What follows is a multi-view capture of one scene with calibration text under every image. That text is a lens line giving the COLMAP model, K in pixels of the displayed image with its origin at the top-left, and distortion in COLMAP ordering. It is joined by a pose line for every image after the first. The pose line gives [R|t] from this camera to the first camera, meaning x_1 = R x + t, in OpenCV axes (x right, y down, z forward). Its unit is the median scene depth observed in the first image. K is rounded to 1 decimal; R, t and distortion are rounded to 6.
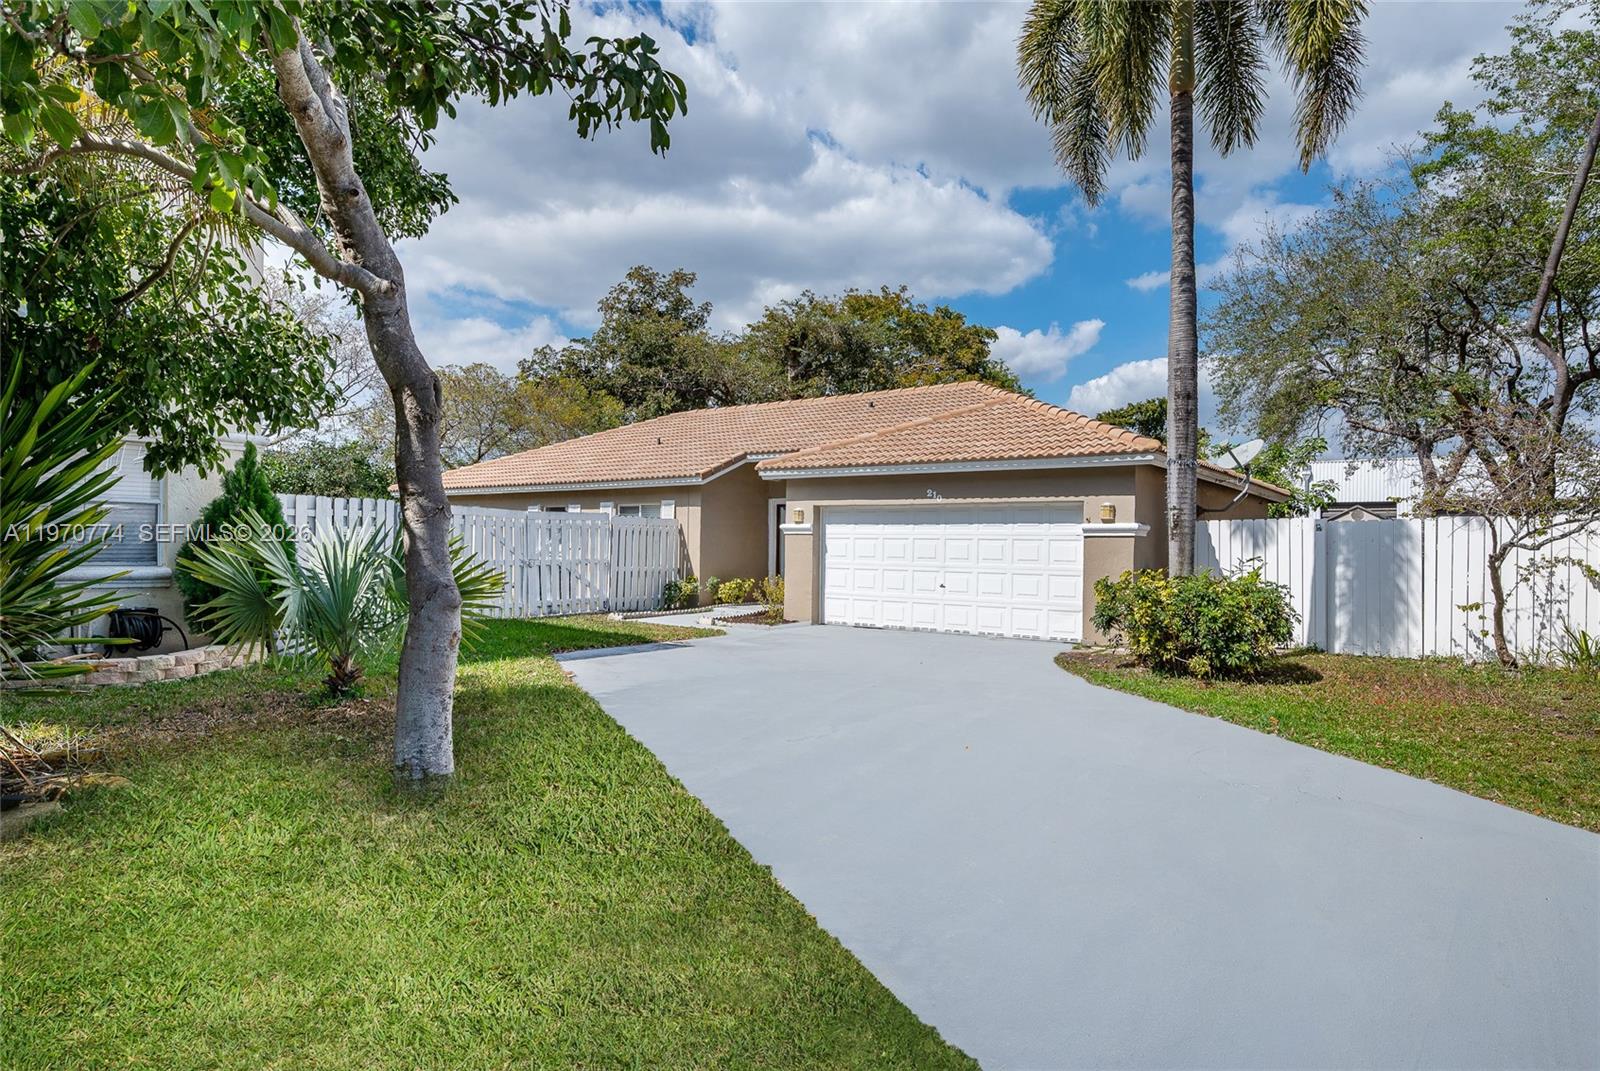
lens RADIAL K [[870.4, 0, 800.0], [0, 870.4, 535.5], [0, 0, 1]] dist [-0.018548, 0.000296]
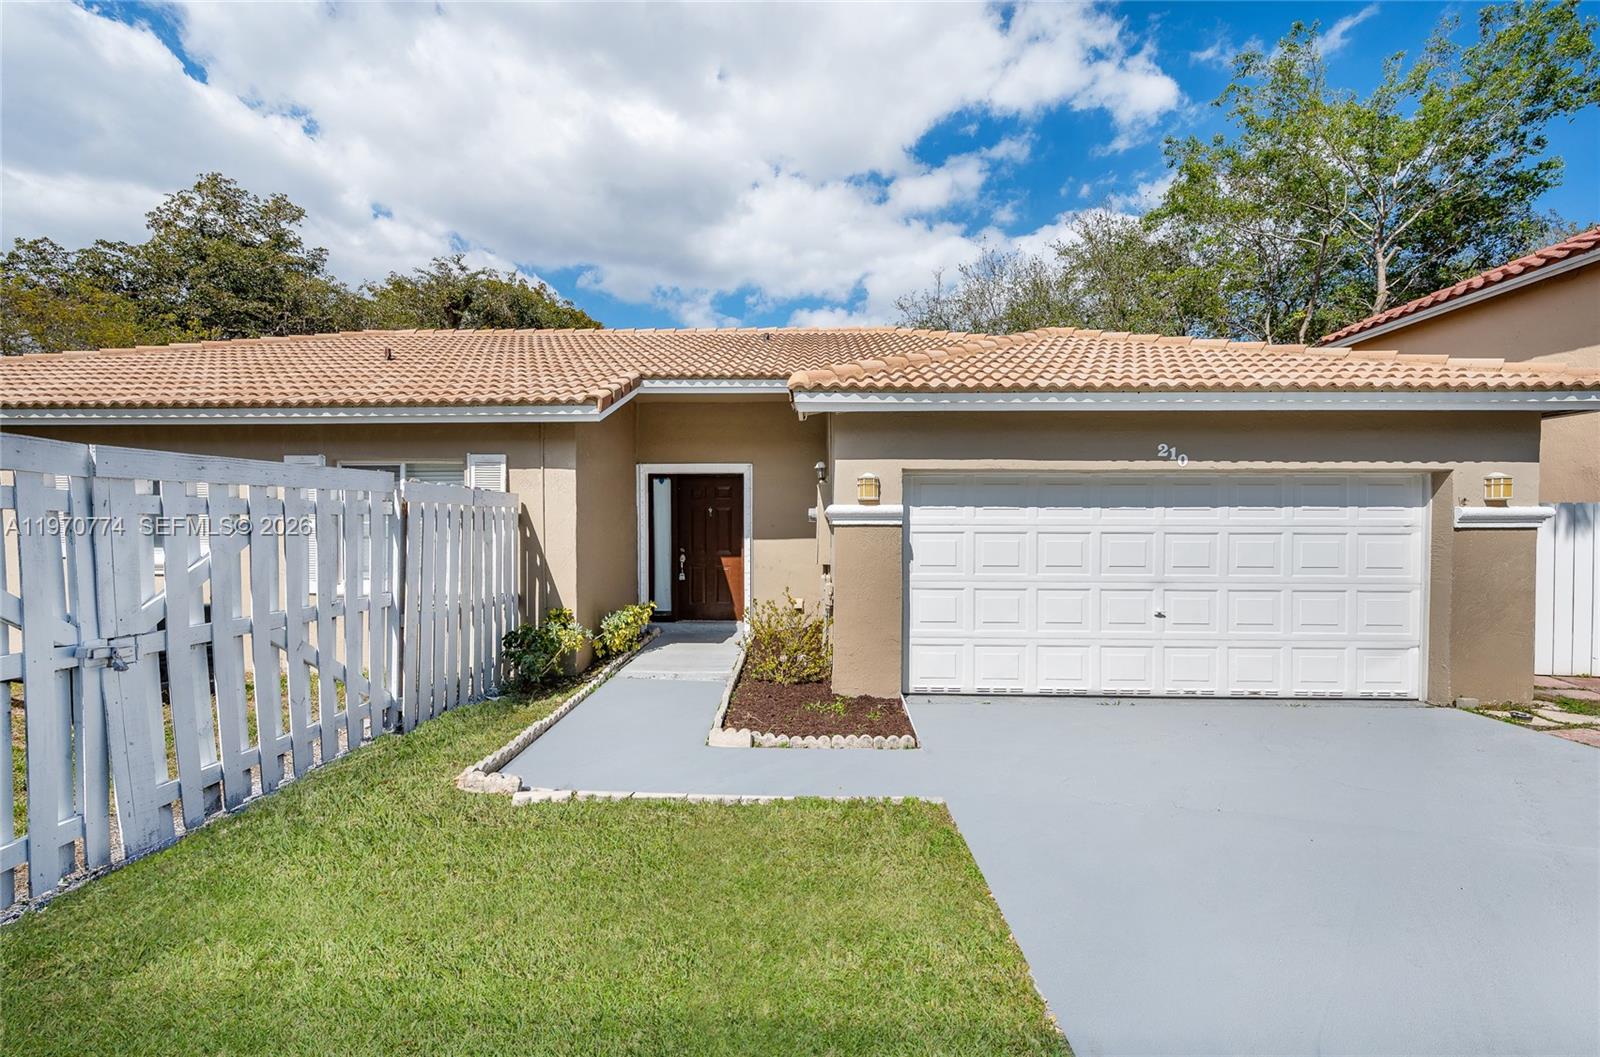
lens RADIAL K [[638.8, 0, 799.6], [0, 638.8, 533.9], [0, 0, 1]] dist [0.000555, -0.000186]
pose [[0.827381, -0.012467, 0.561502, -0.213225], [0.001687, 0.999804, 0.019713, -0.003101], [-0.561638, -0.015363, 0.827240, 0.627226]]
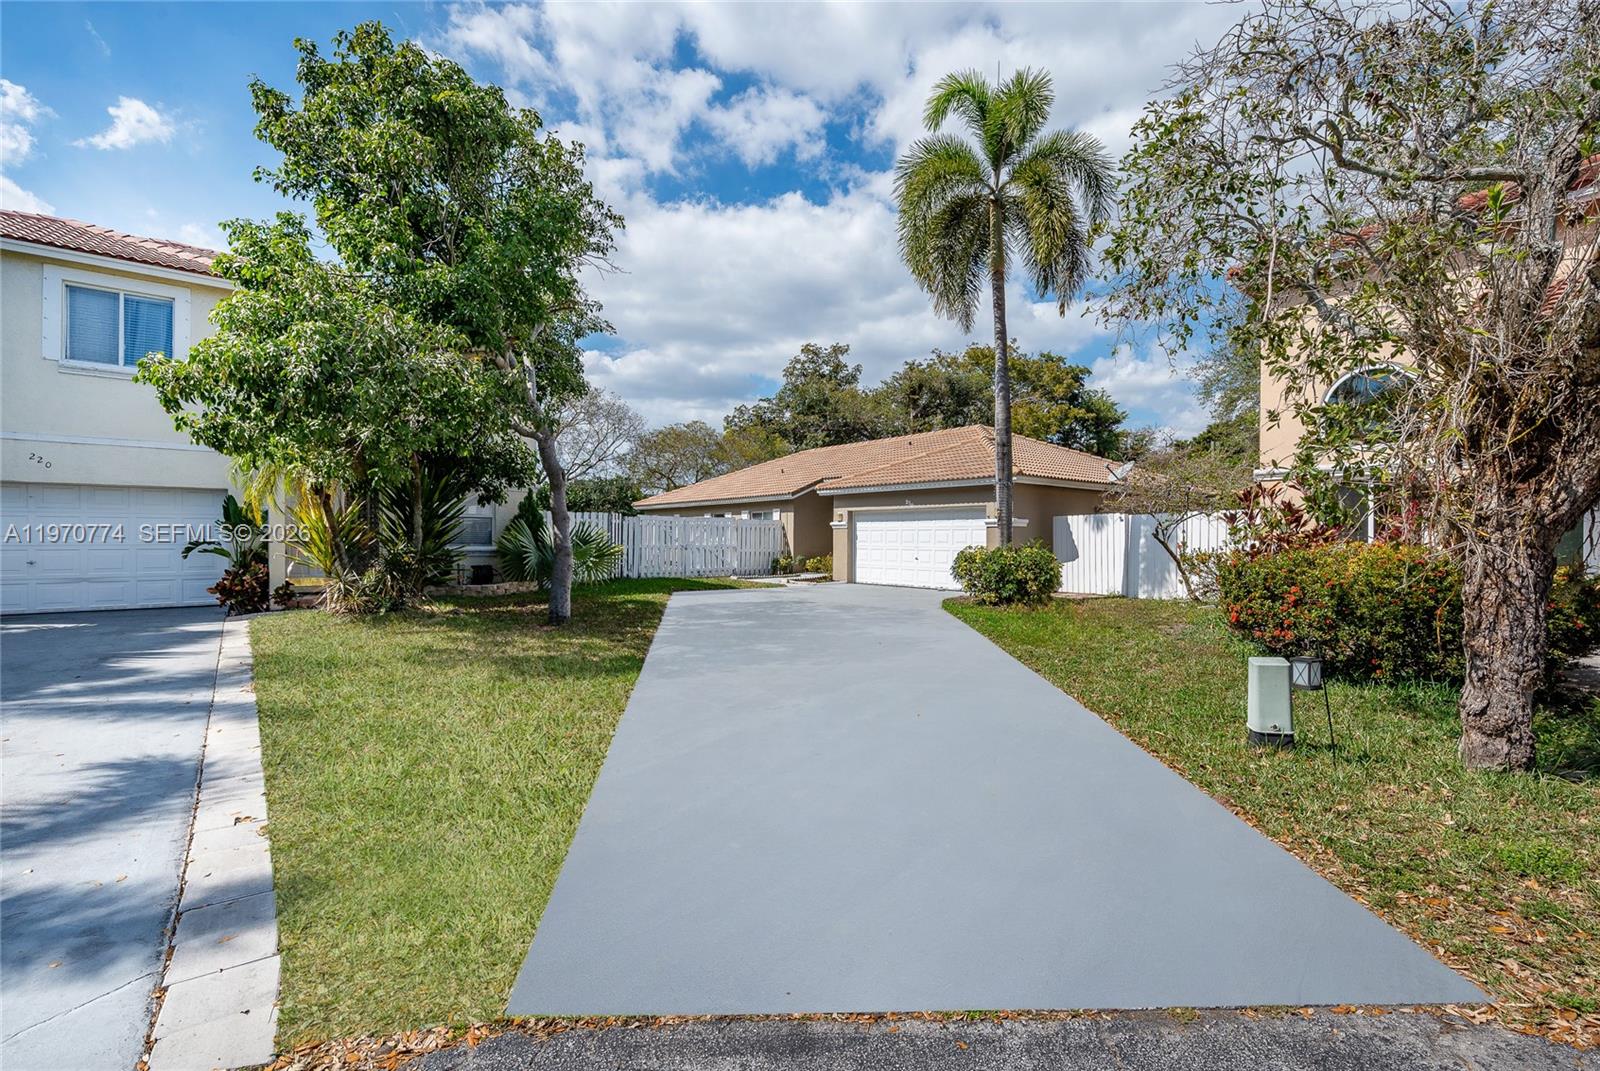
lens RADIAL K [[676.4, 0, 797.7], [0, 676.4, 531.9], [0, 0, 1]] dist [-0.000201, -0.000019]
pose [[0.966516, -0.011634, -0.256342, 0.218366], [0.011415, 0.999932, -0.002346, 0.006399], [0.256352, -0.000659, 0.966583, -0.225949]]
